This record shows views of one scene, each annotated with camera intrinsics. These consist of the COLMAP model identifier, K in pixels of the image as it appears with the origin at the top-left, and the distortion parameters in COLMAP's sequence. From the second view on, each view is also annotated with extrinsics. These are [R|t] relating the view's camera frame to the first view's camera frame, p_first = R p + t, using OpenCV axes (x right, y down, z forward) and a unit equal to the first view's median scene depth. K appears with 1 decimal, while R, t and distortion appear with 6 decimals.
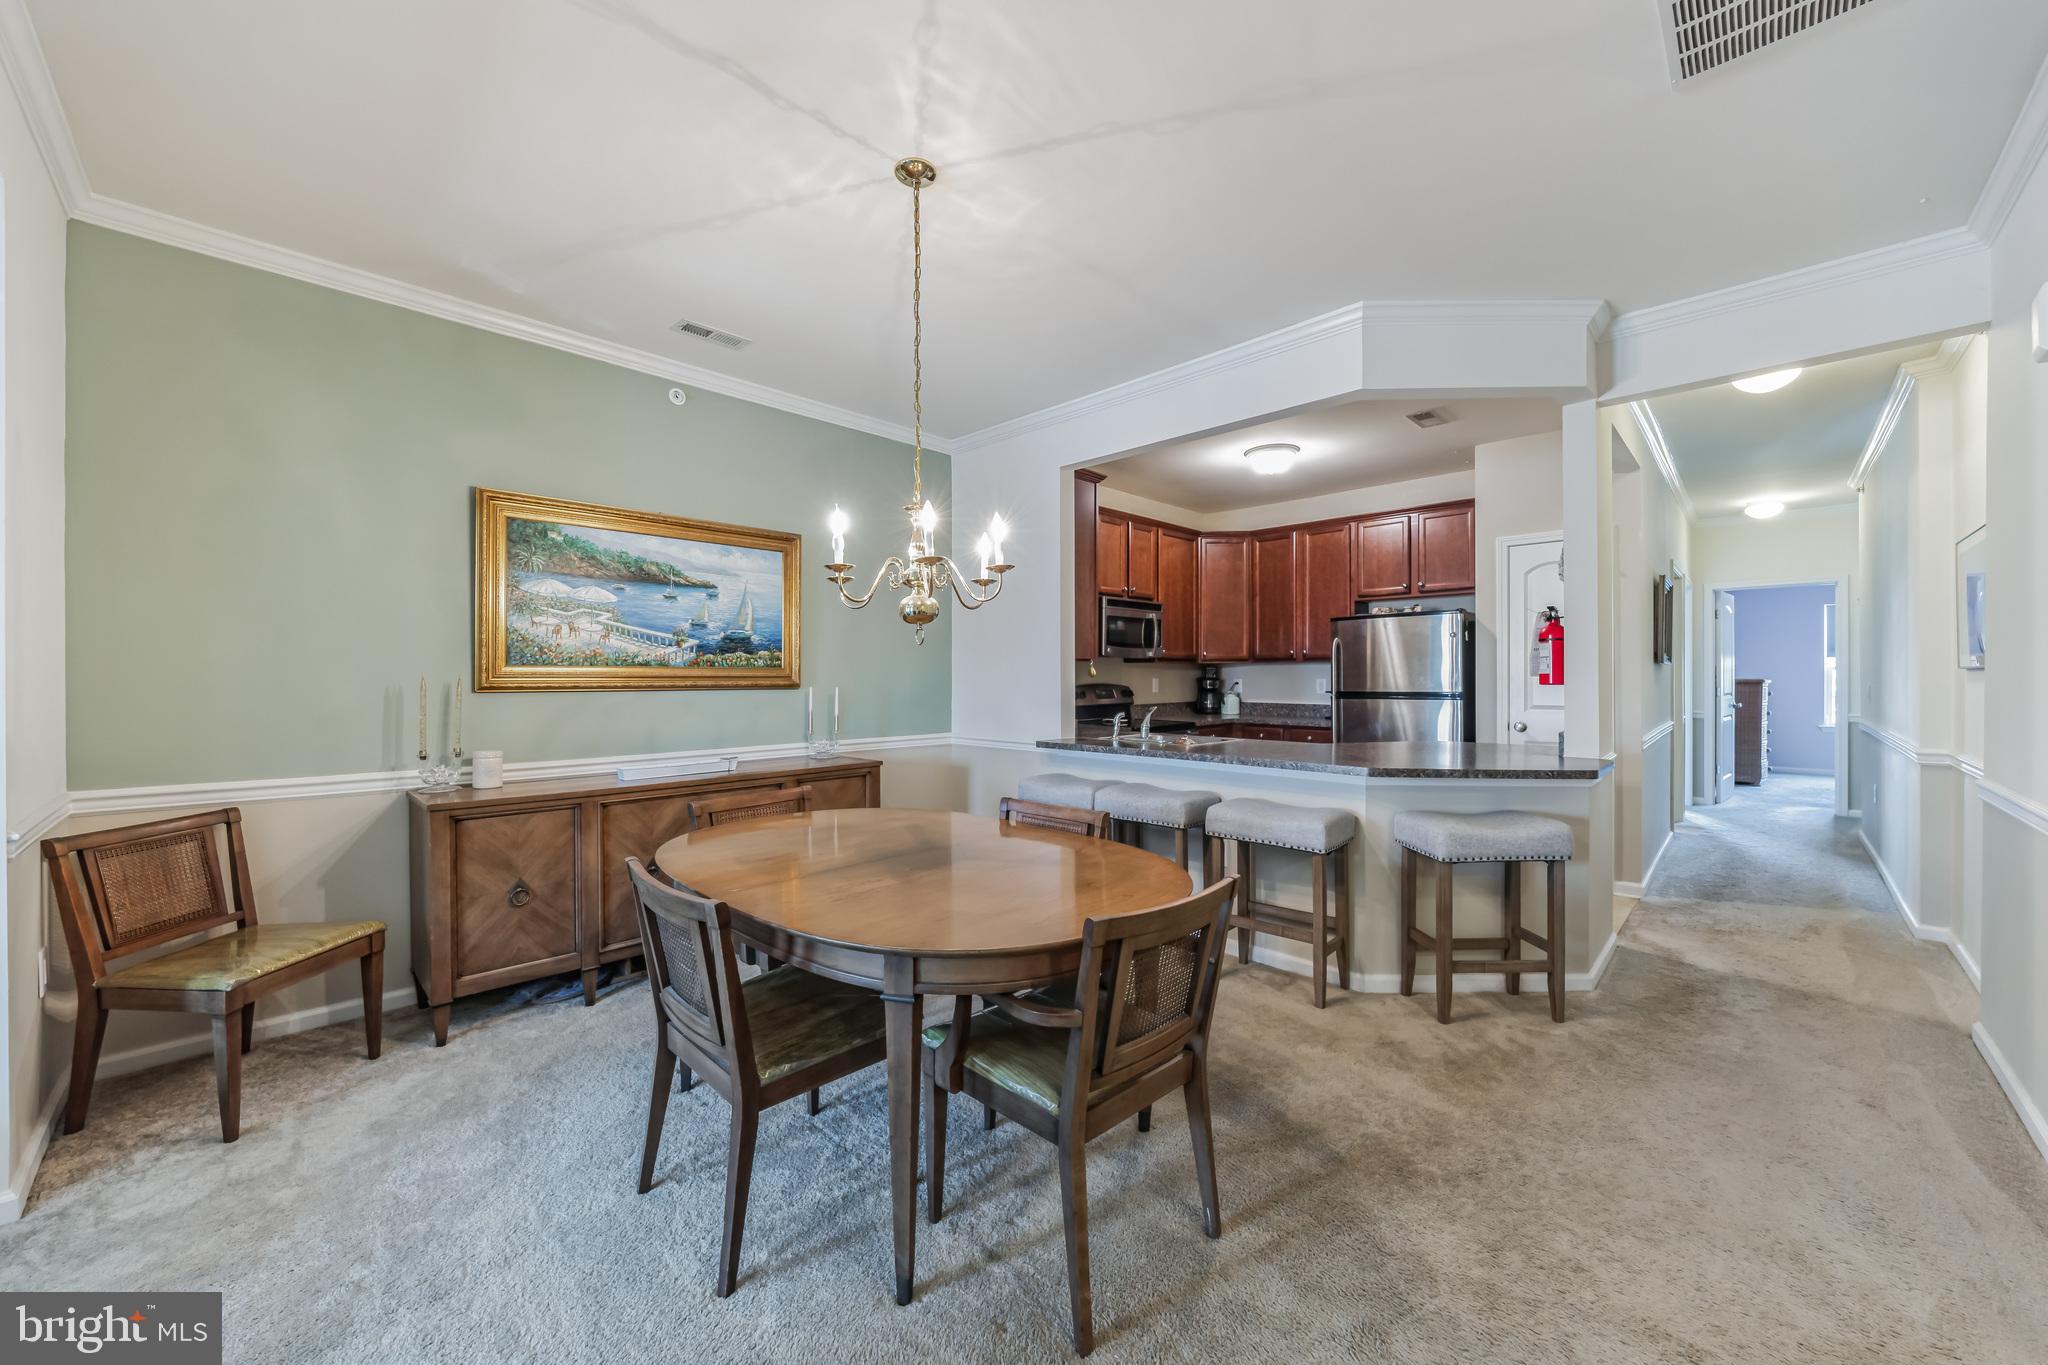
lens RADIAL K [[768.7, 0, 1018.0], [0, 768.7, 676.6], [0, 0, 1]] dist [-0.001291, -0.000689]
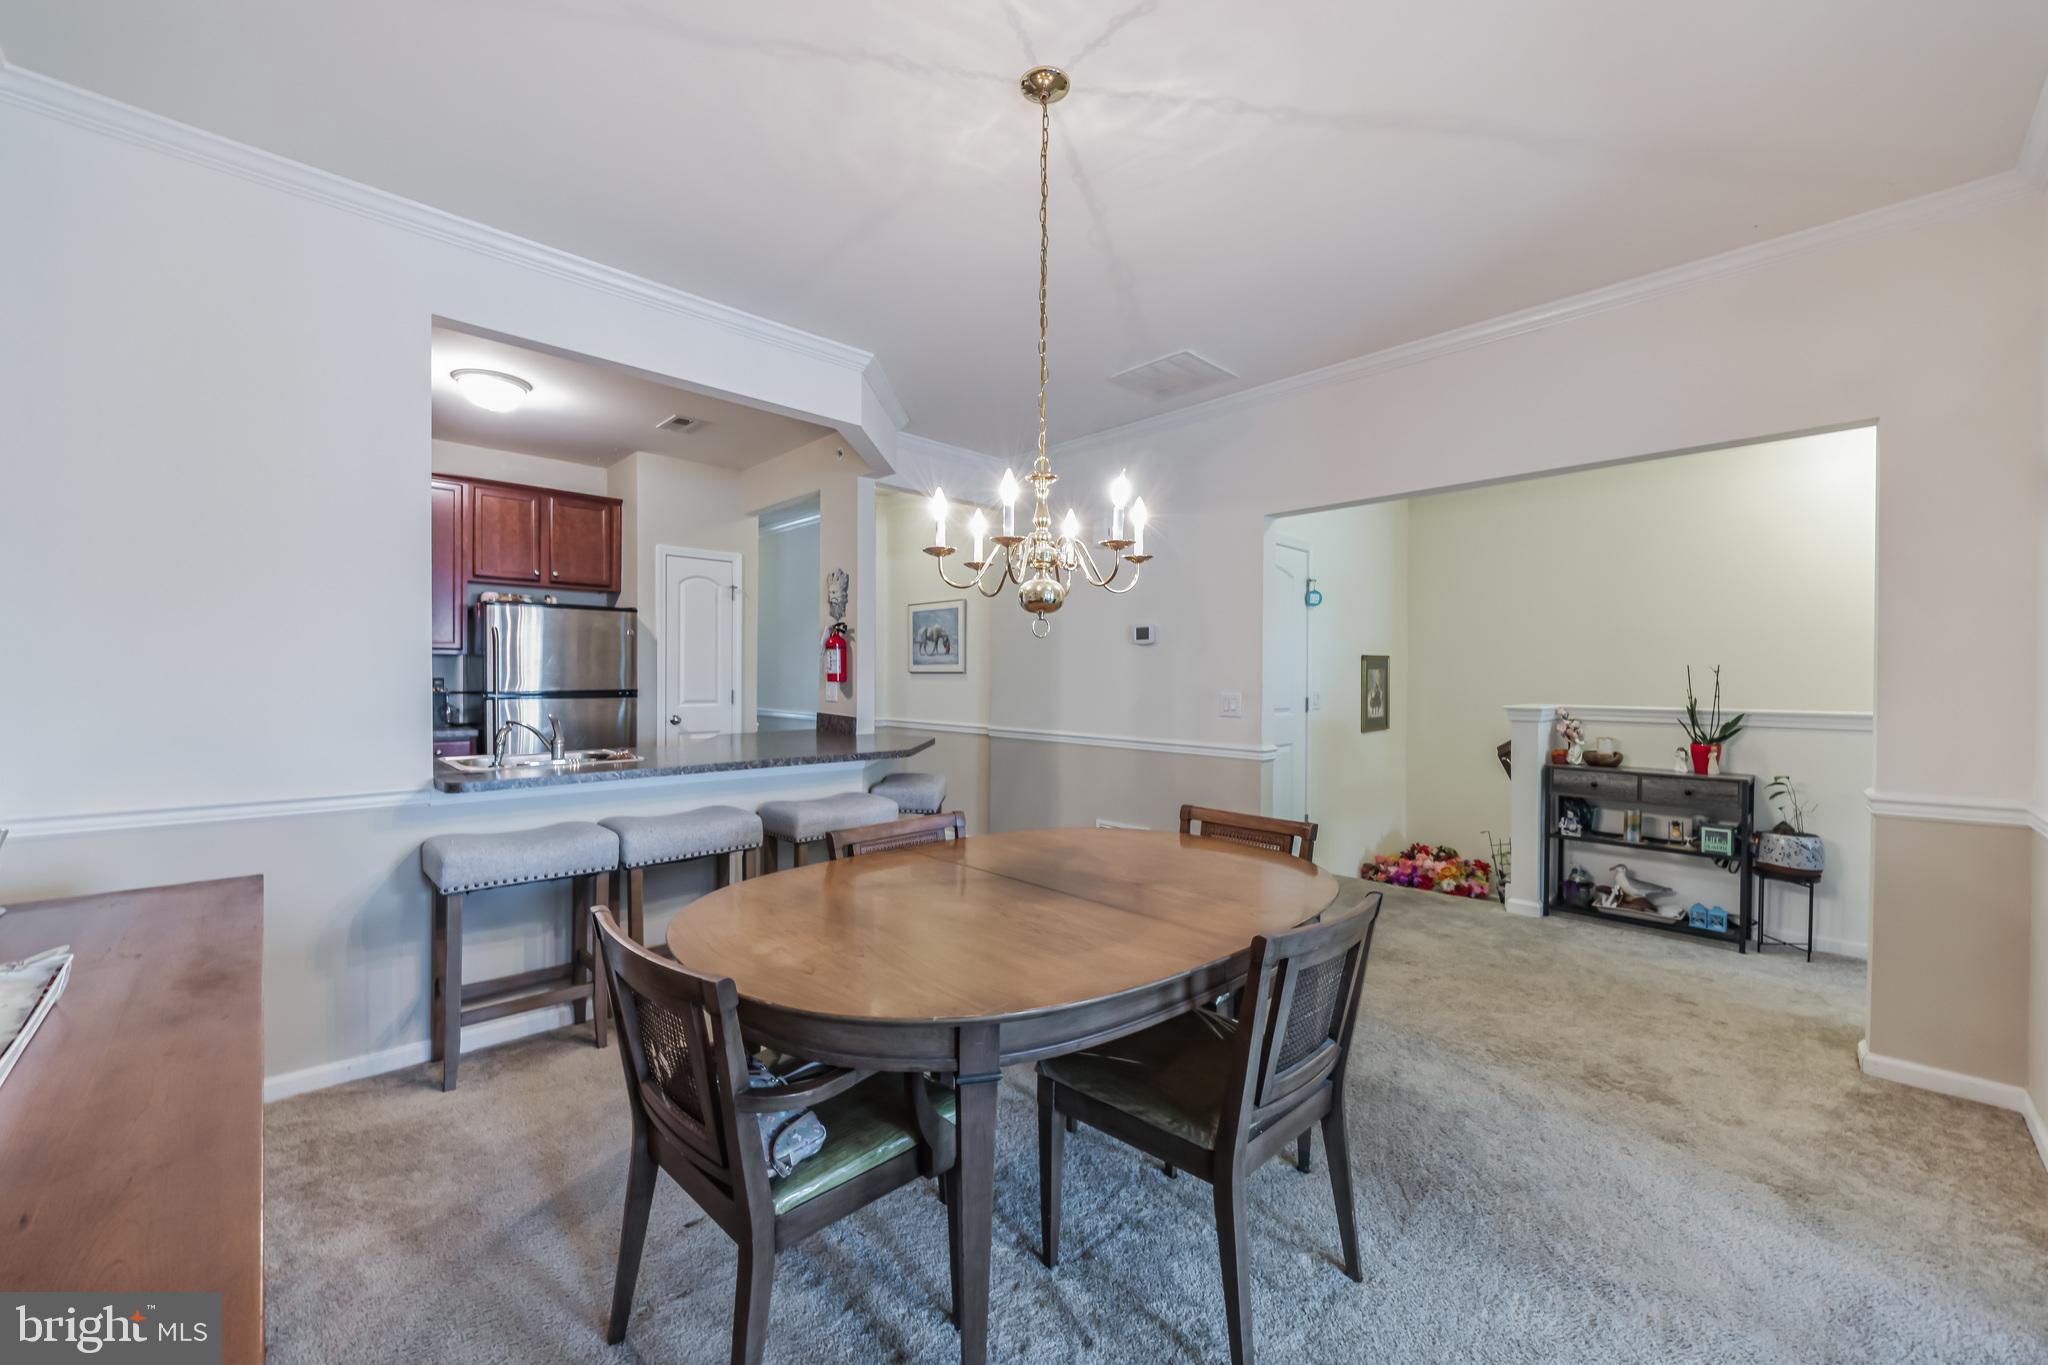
lens RADIAL K [[793.8, 0, 1024.5], [0, 793.8, 687.6], [0, 0, 1]] dist [-0.001142, 0.000089]
pose [[0.036820, -0.008518, 0.999286, -0.429113], [-0.008057, 0.999929, 0.008820, 0.003428], [-0.999289, -0.008376, 0.036748, 0.419013]]
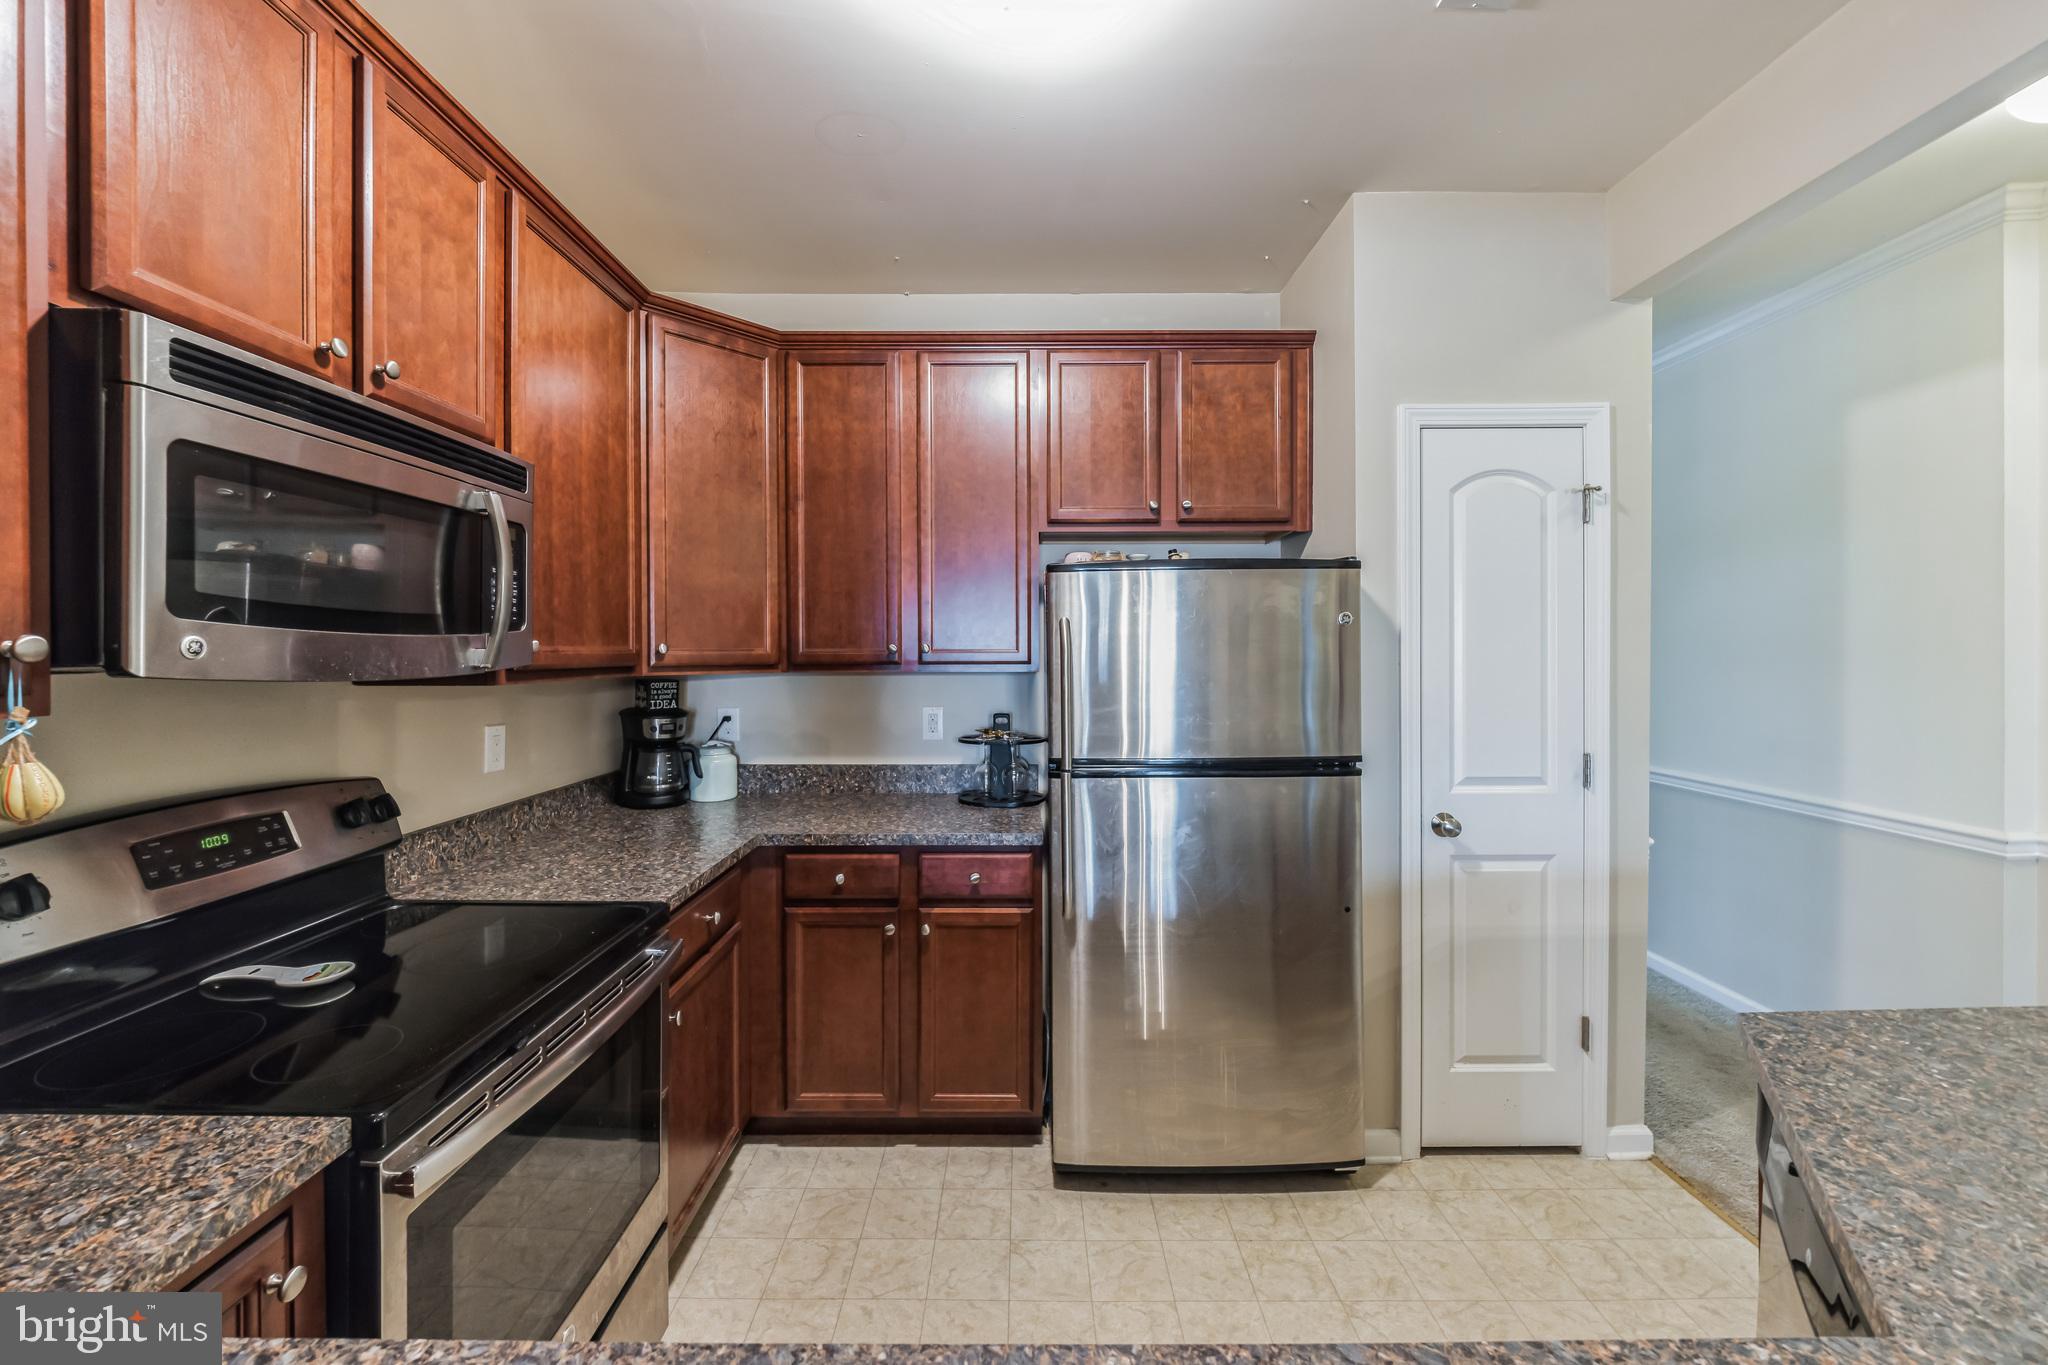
lens RADIAL K [[793.8, 0, 1014.8], [0, 793.8, 651.9], [0, 0, 1]] dist [-0.001142, 0.000089]
pose [[0.718983, 0.002523, 0.695023, 0.132278], [-0.000380, 0.999995, -0.003237, -0.033444], [-0.695028, 0.002063, 0.718980, 0.769198]]
